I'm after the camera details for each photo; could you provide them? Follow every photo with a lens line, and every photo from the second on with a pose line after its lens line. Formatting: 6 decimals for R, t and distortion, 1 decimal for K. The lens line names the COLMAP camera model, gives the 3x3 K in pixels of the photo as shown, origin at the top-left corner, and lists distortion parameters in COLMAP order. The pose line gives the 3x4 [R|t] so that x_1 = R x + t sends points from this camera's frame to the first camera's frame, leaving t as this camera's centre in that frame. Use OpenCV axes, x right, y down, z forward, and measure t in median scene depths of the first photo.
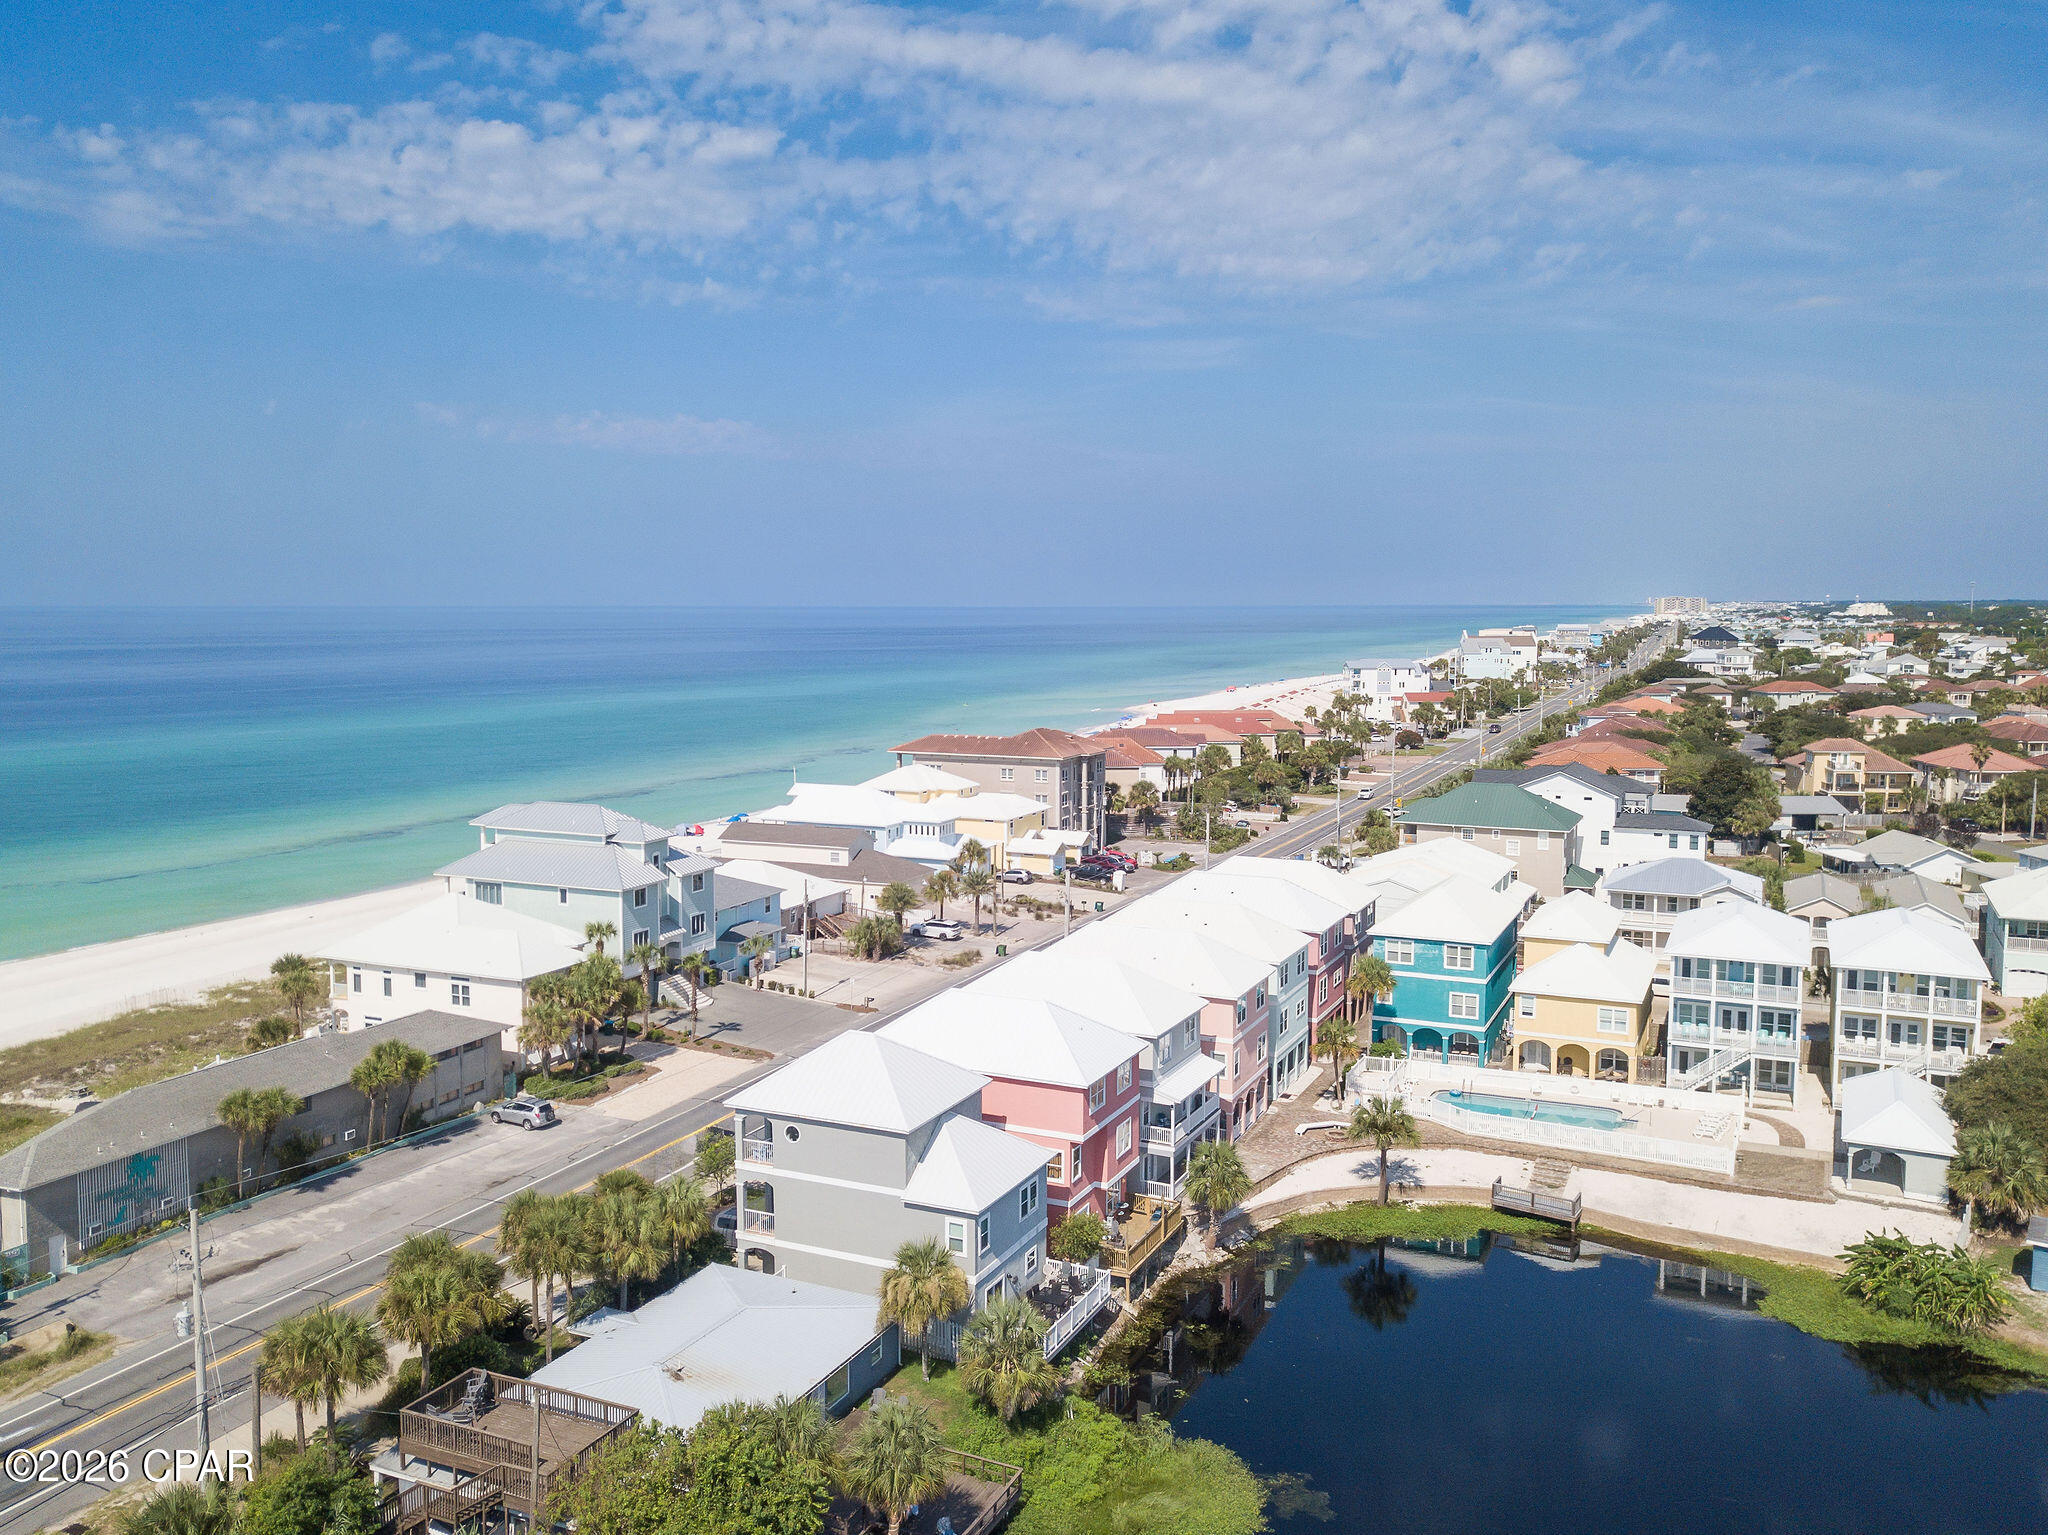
lens RADIAL K [[1668.4, 0, 1024.0], [0, 1668.4, 767.5], [0, 0, 1]] dist [-0.002252, 0.011275]
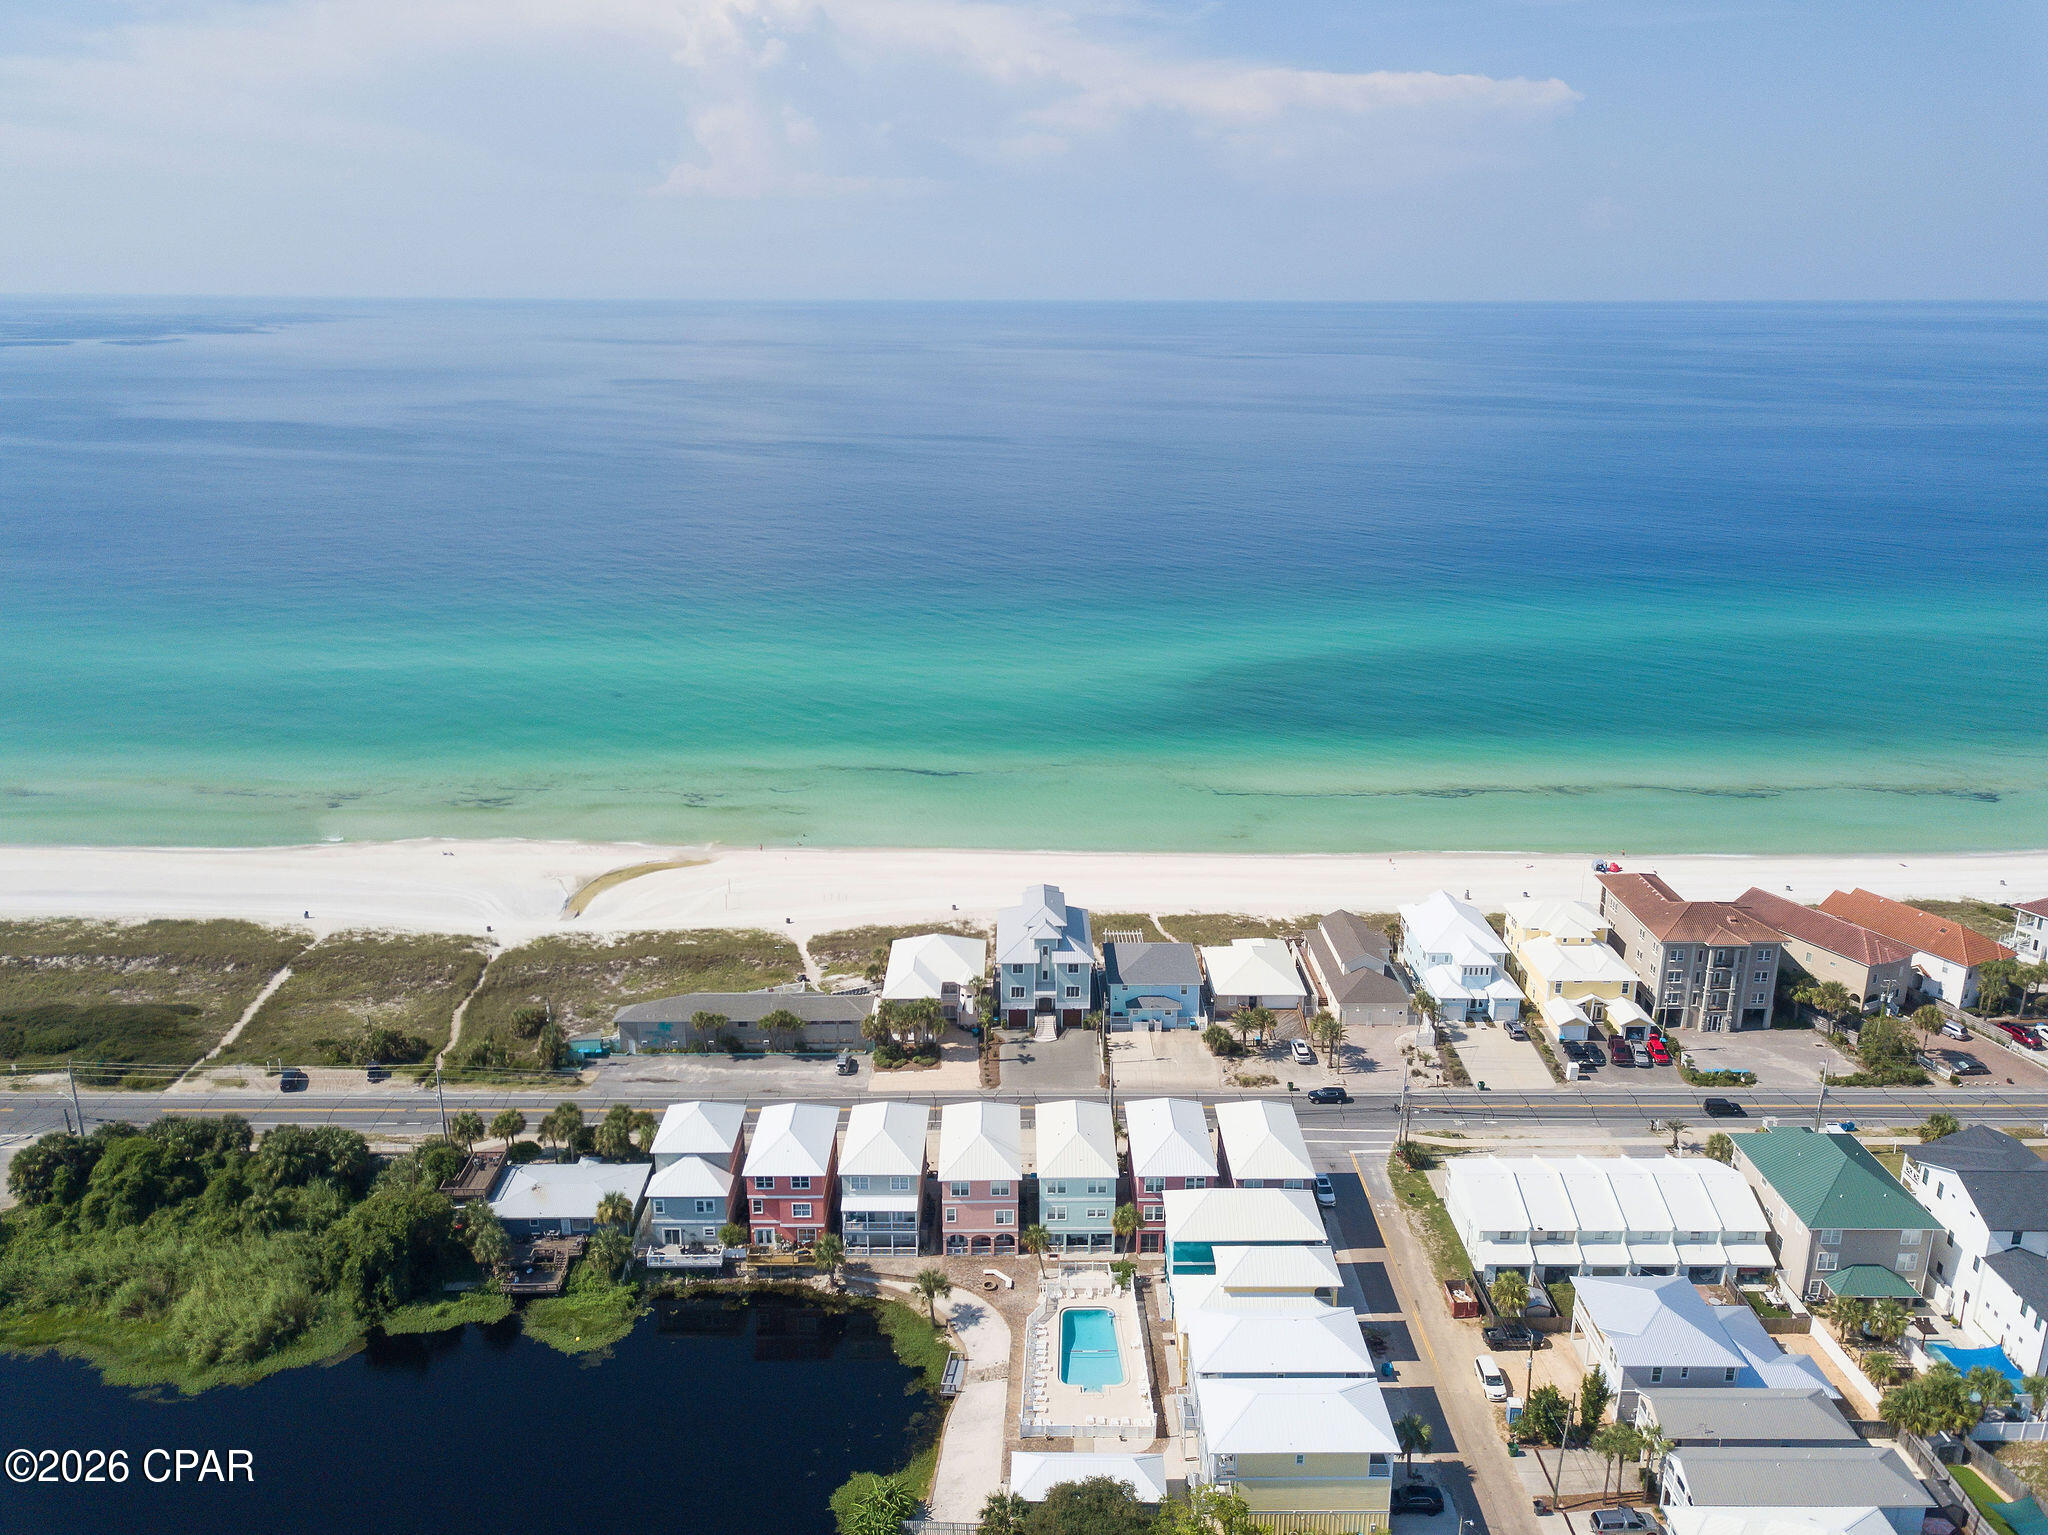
lens RADIAL K [[1636.8, 0, 1062.0], [0, 1636.8, 756.3], [0, 0, 1]] dist [0.032445, -0.017398]
pose [[0.429212, 0.262411, -0.864244, 1.304410], [-0.089943, 0.964526, 0.248191, -0.609057], [0.898714, -0.028794, 0.437588, 0.323636]]
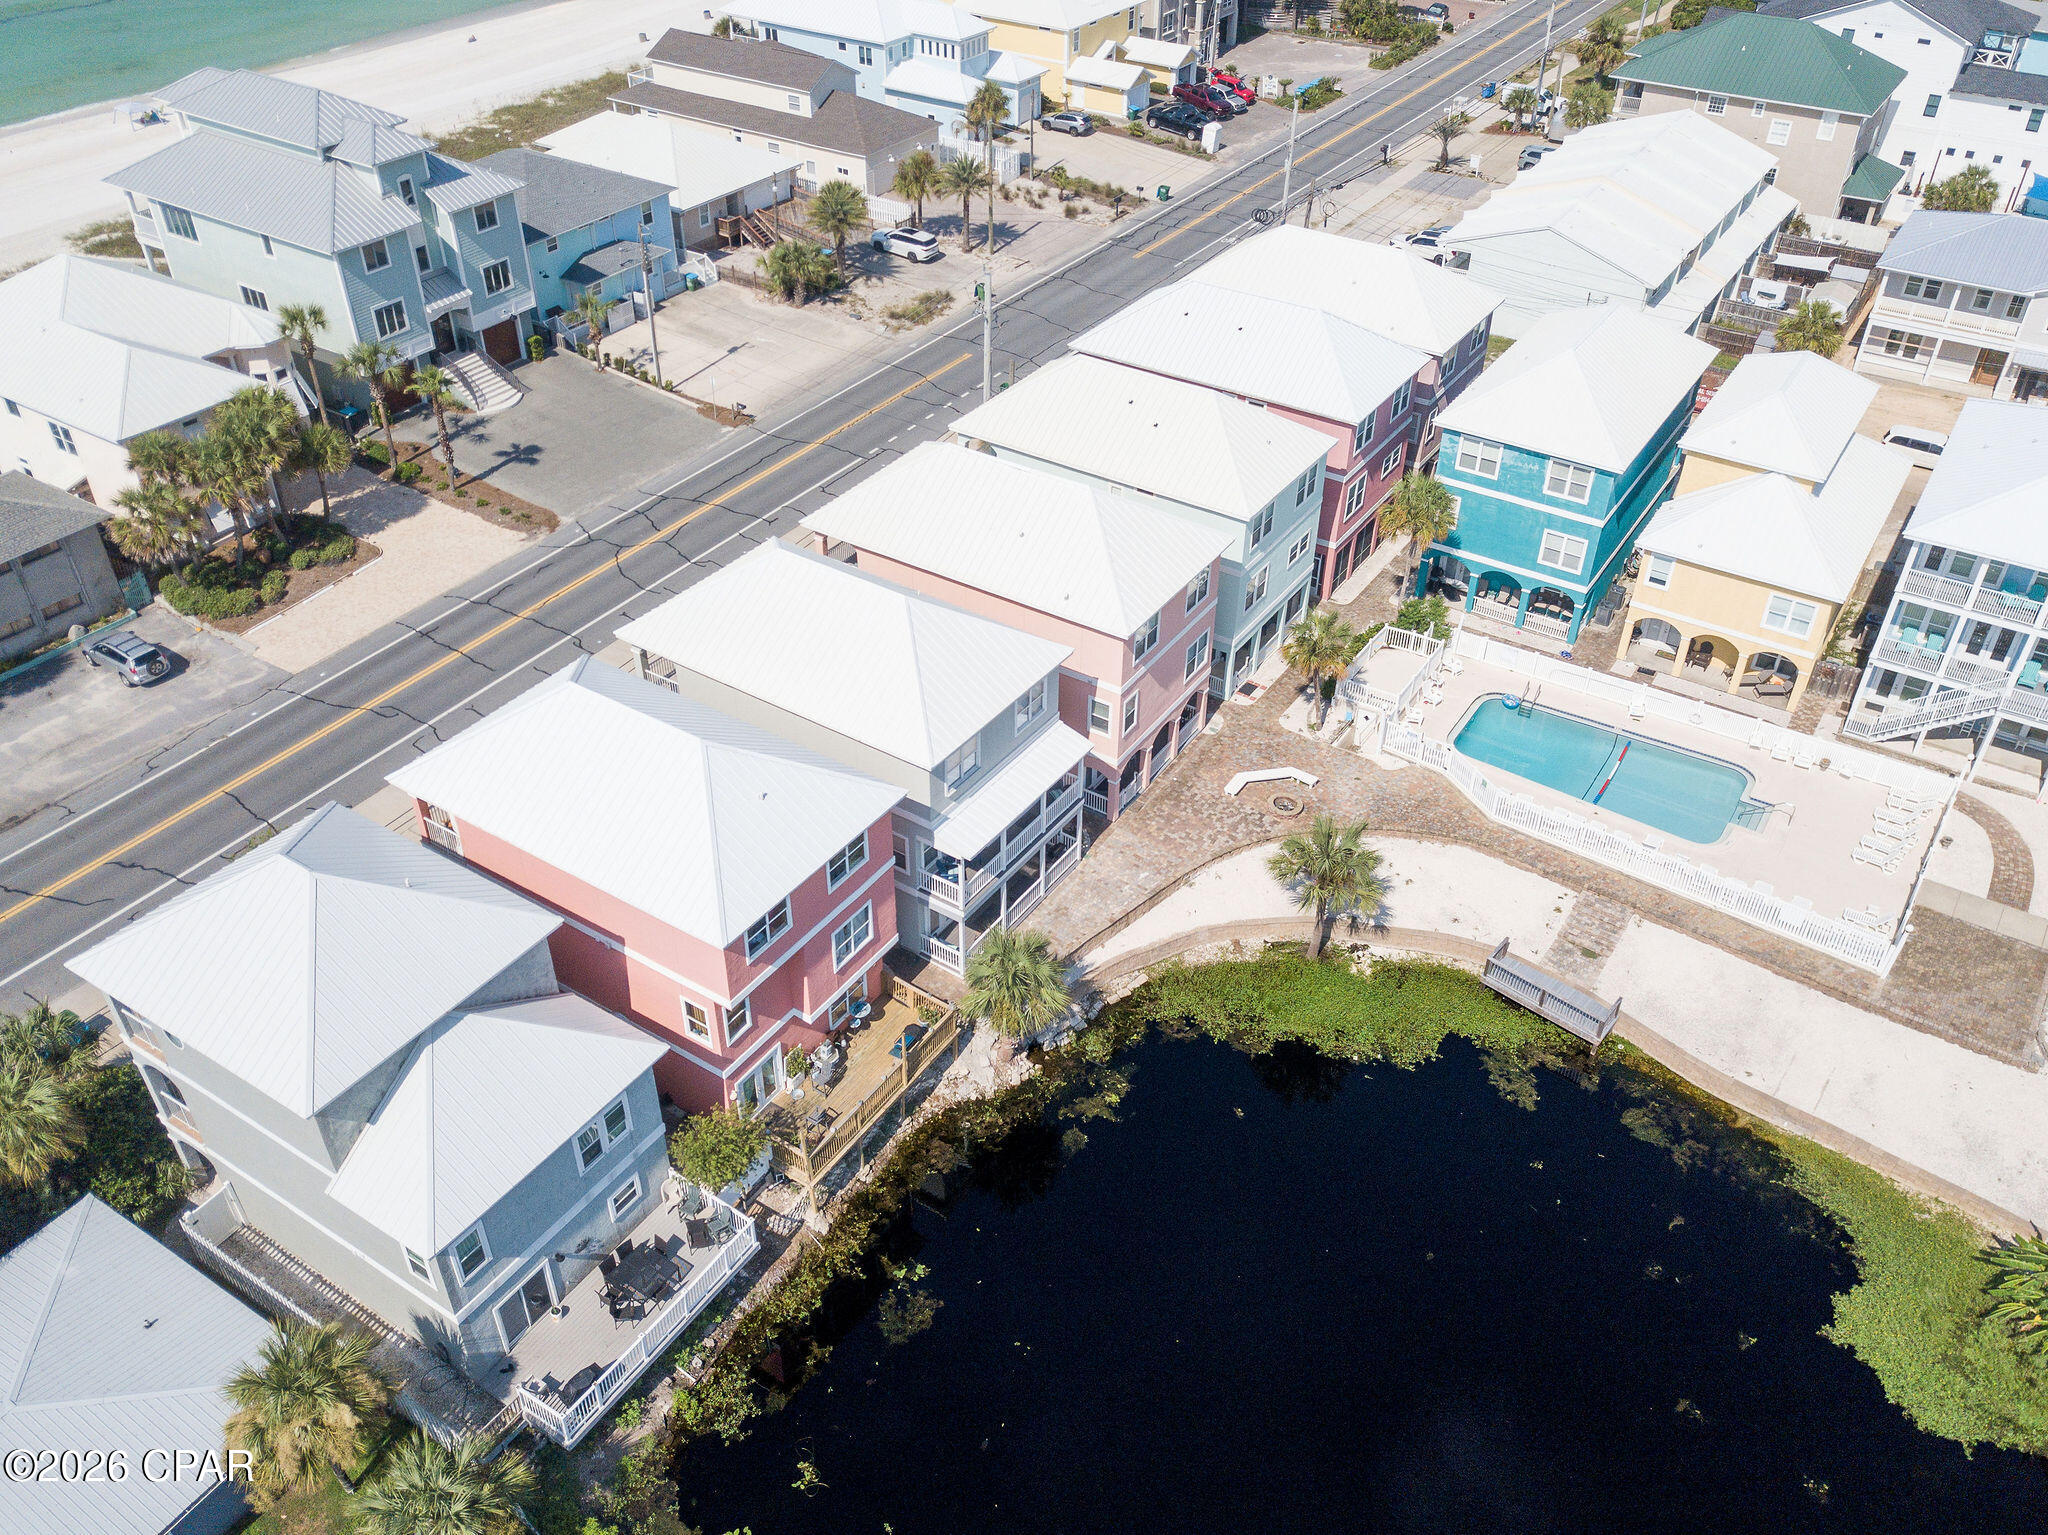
lens RADIAL K [[1636.8, 0, 1062.0], [0, 1636.8, 756.3], [0, 0, 1]] dist [0.032445, -0.017398]
pose [[0.990609, 0.097018, -0.096343, 0.140730], [-0.033007, 0.853480, 0.520080, -0.114660], [0.132684, -0.512016, 0.848667, 0.393450]]
